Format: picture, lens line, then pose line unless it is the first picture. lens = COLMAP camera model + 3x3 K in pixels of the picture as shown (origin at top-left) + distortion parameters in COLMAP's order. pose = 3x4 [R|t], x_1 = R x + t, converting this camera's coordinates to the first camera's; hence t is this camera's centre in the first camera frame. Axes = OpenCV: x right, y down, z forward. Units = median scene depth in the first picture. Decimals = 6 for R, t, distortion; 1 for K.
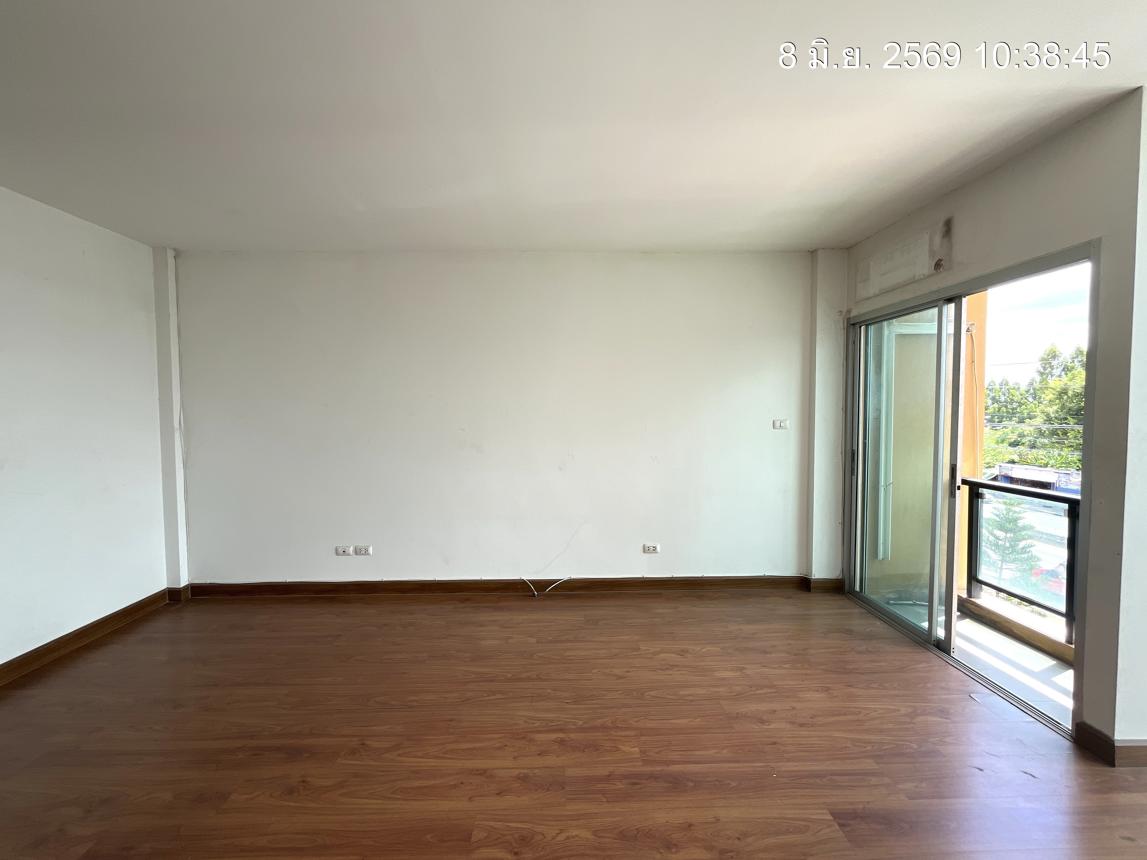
lens RADIAL K [[478.6, 0, 565.3], [0, 478.6, 427.5], [0, 0, 1]] dist [0.035143, 0.001610]
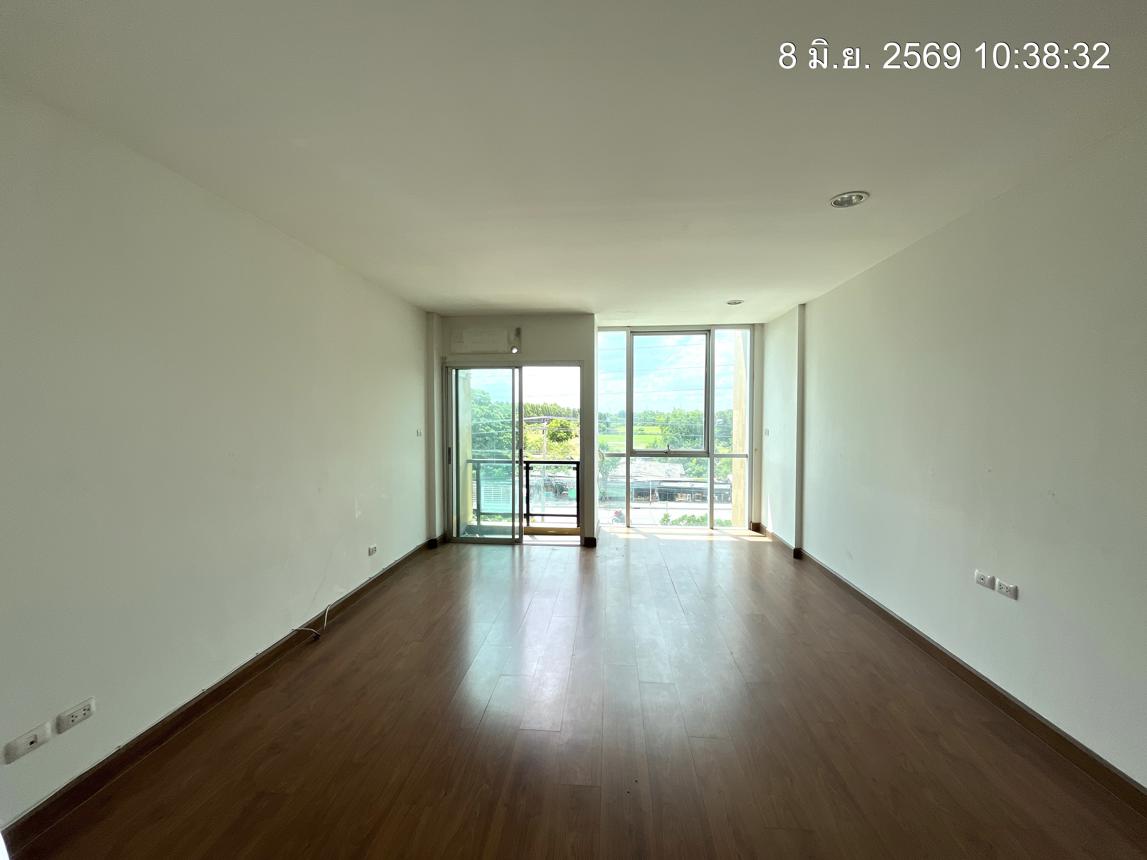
lens RADIAL K [[478.6, 0, 567.6], [0, 478.6, 434.0], [0, 0, 1]] dist [0.035143, 0.001610]
pose [[0.101765, -0.031080, 0.994323, -0.912844], [0.045603, 0.998607, 0.026546, -0.020395], [-0.993763, 0.042642, 0.103041, 0.468562]]
